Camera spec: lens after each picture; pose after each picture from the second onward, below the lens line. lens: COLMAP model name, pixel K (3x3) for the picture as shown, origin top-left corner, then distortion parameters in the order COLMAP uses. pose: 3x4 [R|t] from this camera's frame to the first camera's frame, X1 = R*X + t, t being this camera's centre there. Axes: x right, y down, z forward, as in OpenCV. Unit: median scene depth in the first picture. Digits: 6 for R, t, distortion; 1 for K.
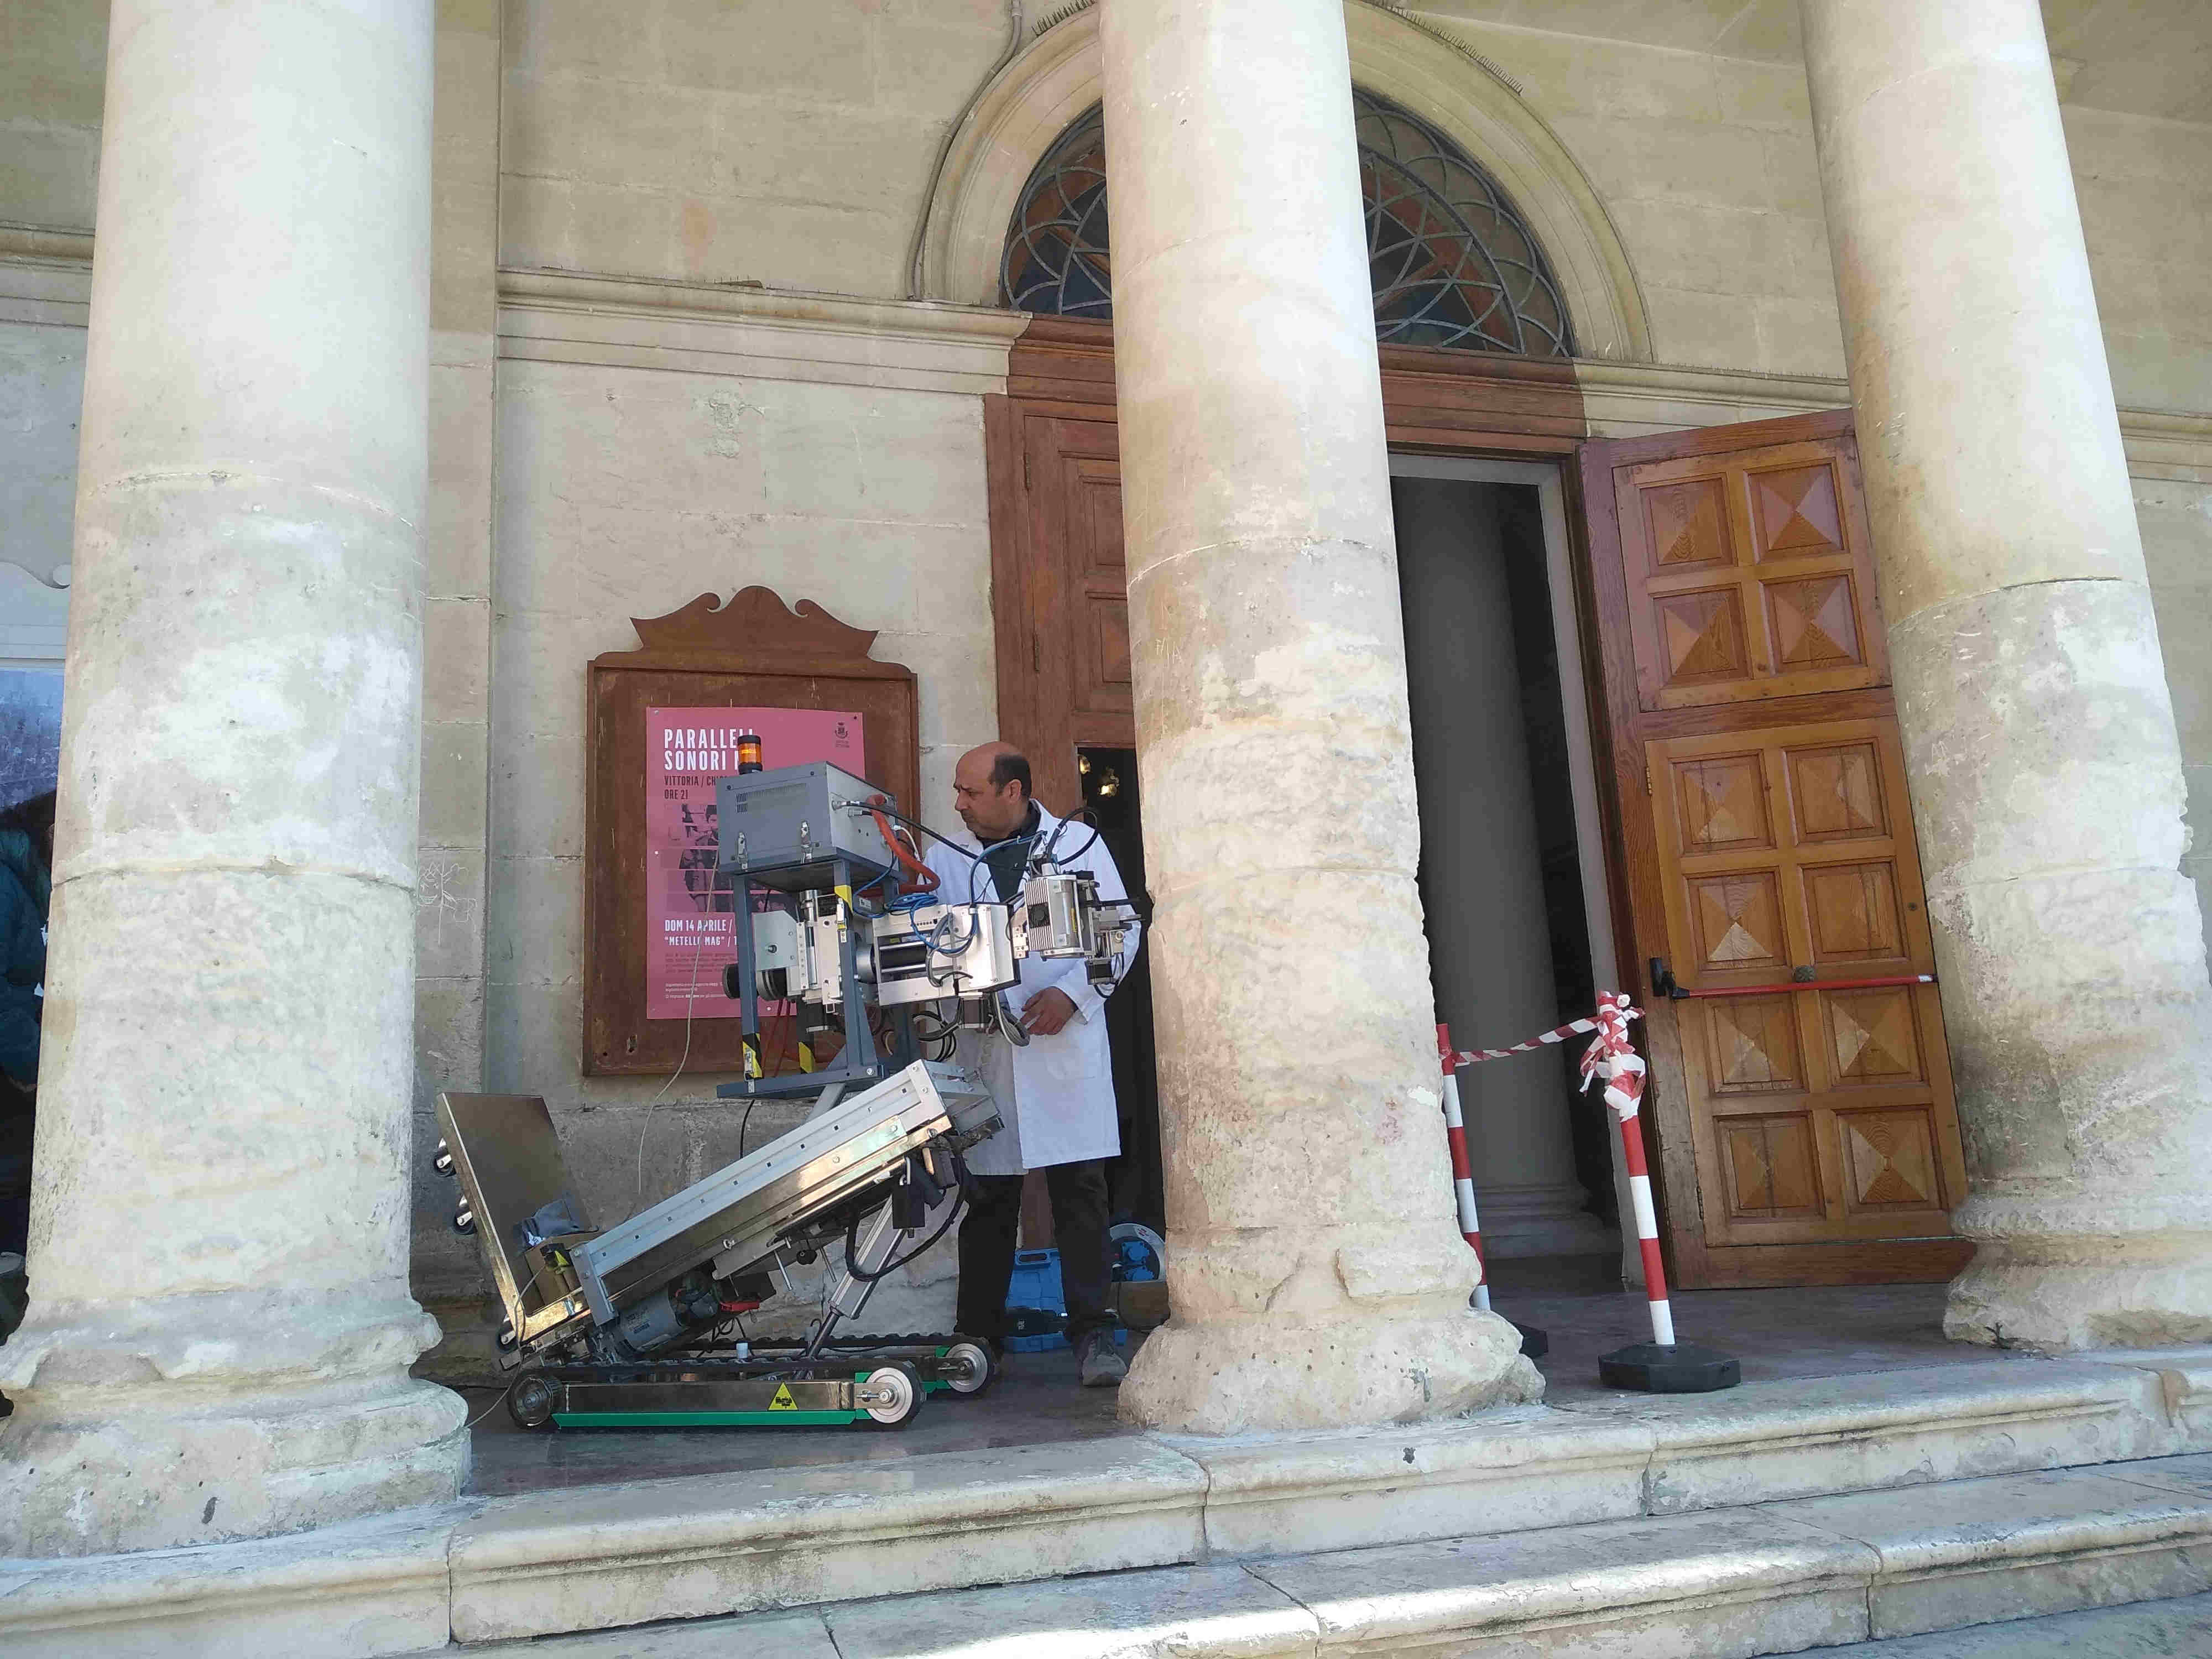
lens RADIAL K [[1708.6, 0, 1104.0], [0, 1708.6, 826.8], [0, 0, 1]] dist [0.008320, 0.001589]
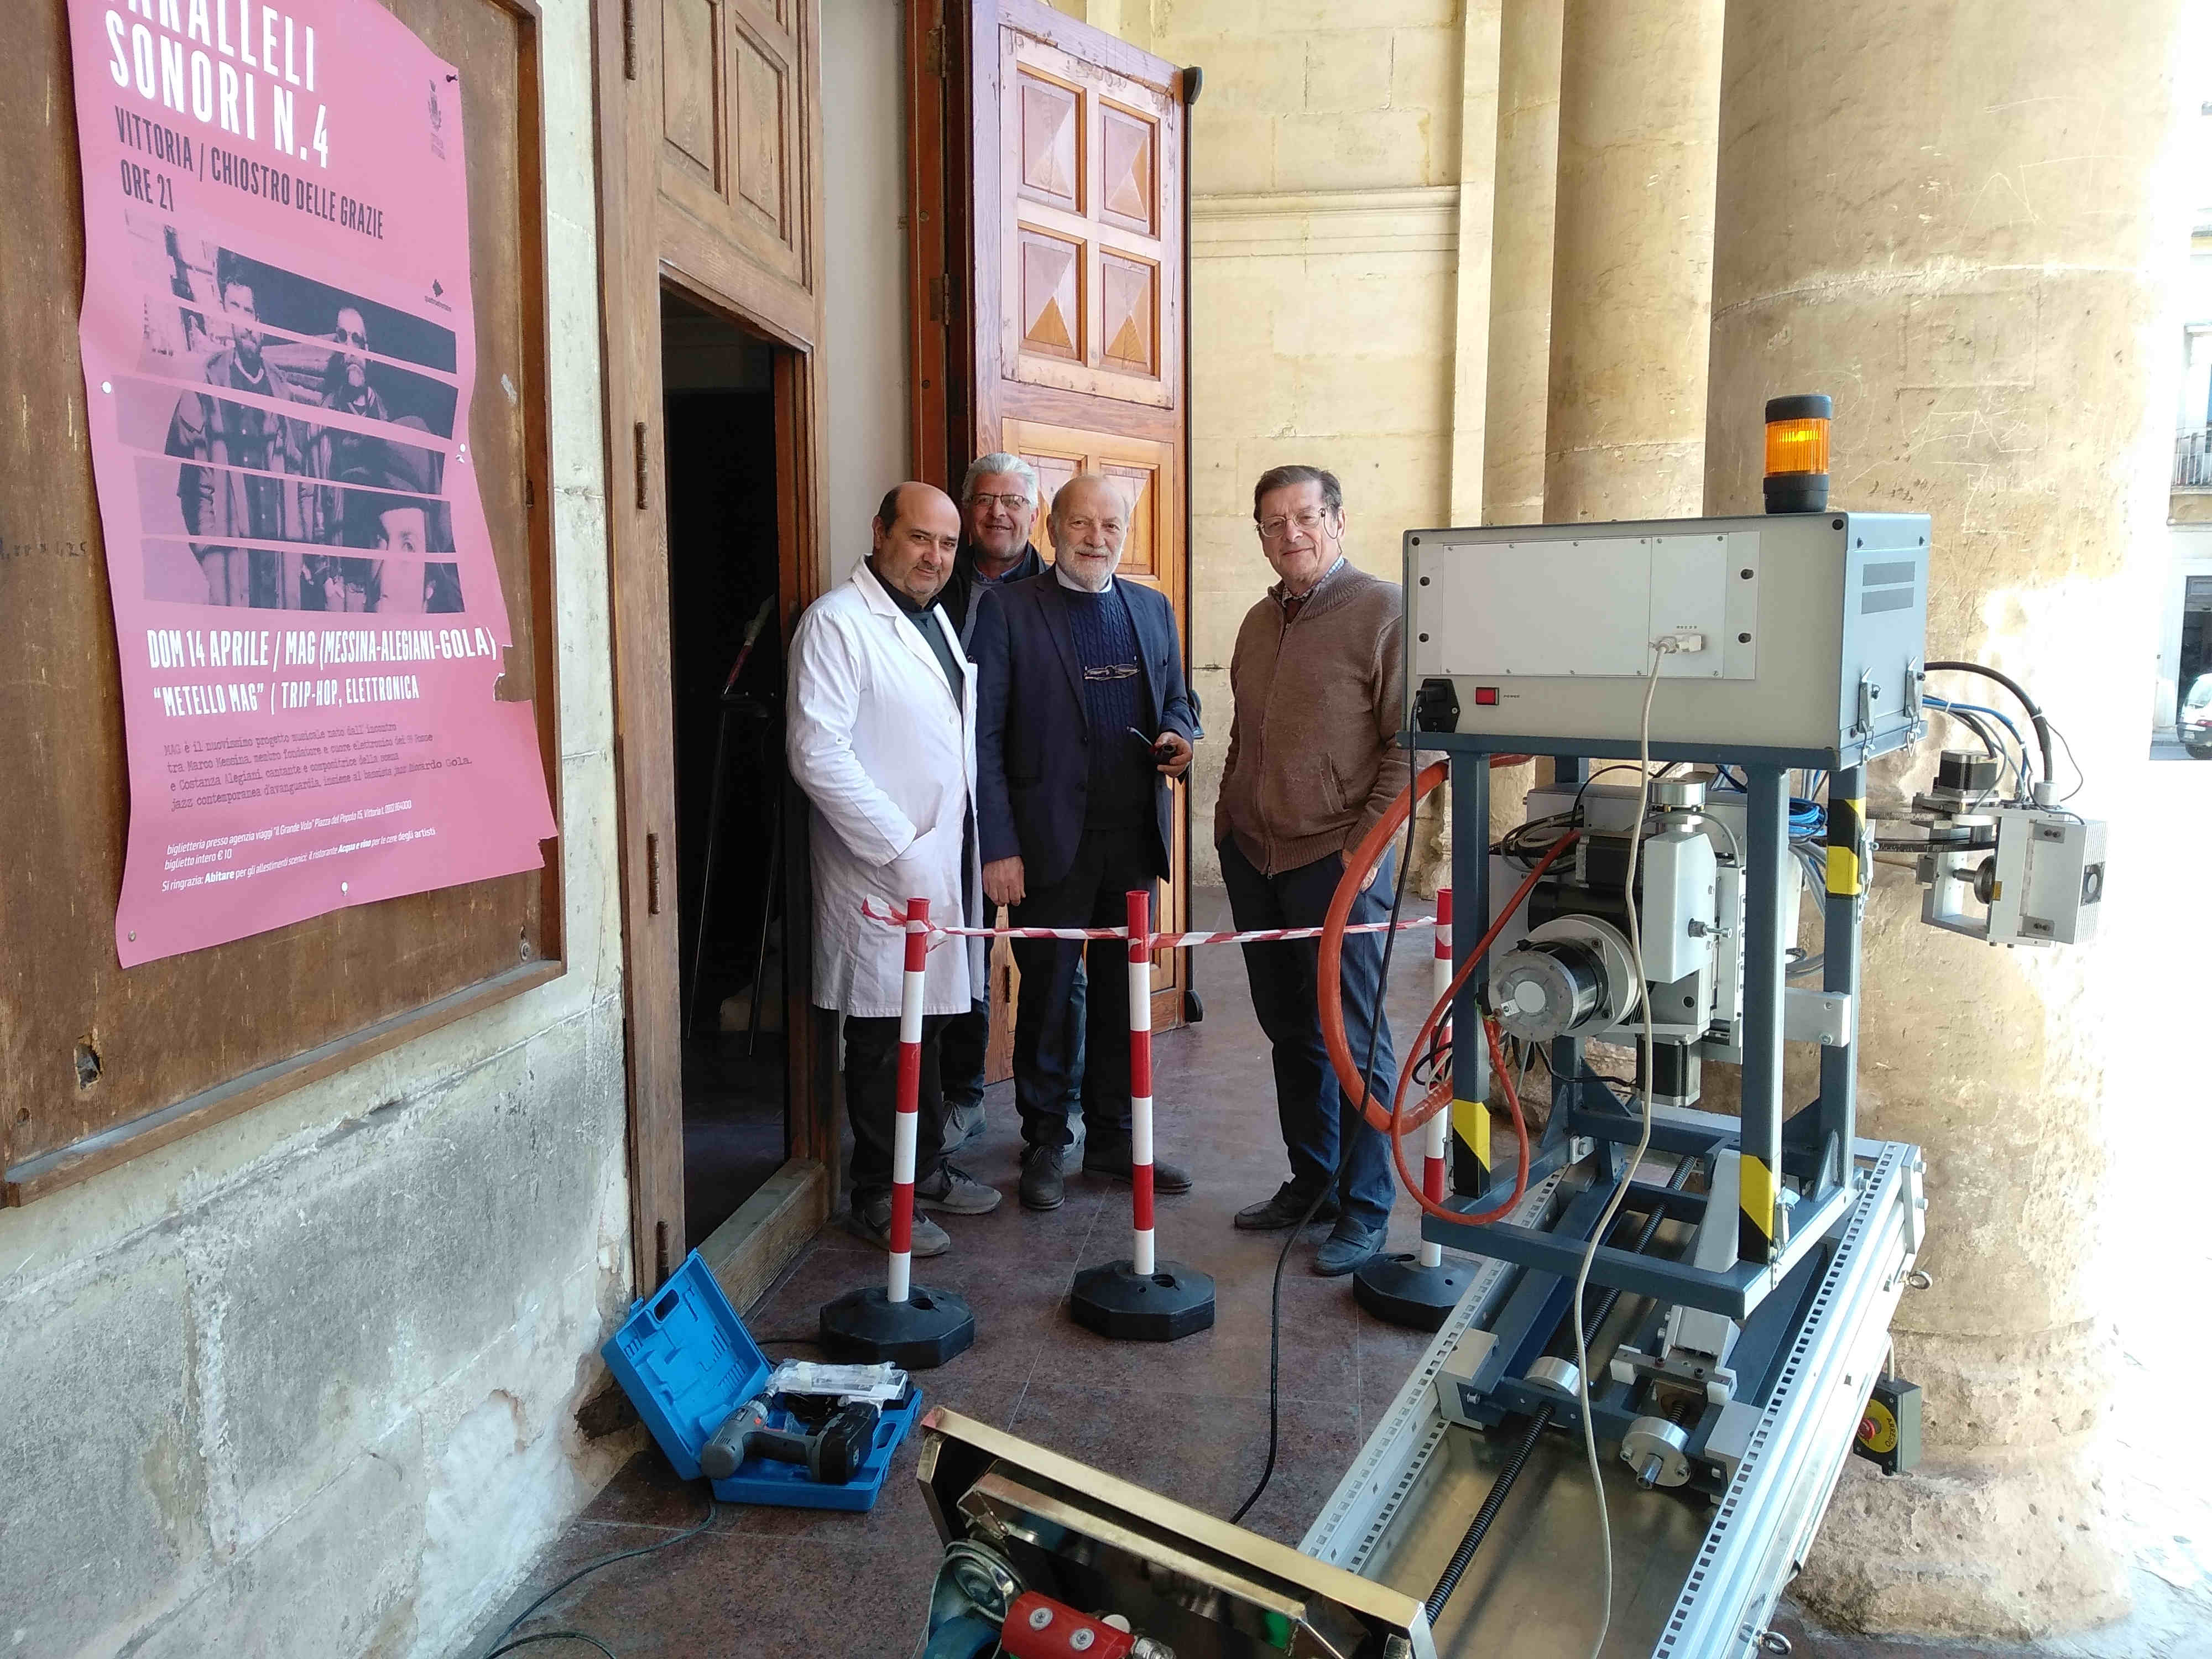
lens RADIAL K [[1708.6, 0, 1102.1], [0, 1708.6, 831.5], [0, 0, 1]] dist [0.008320, 0.001589]
pose [[0.406789, -0.052751, 0.911998, -0.456079], [-0.202940, 0.968167, 0.146520, 0.011366], [-0.890696, -0.244683, 0.383134, 0.723683]]
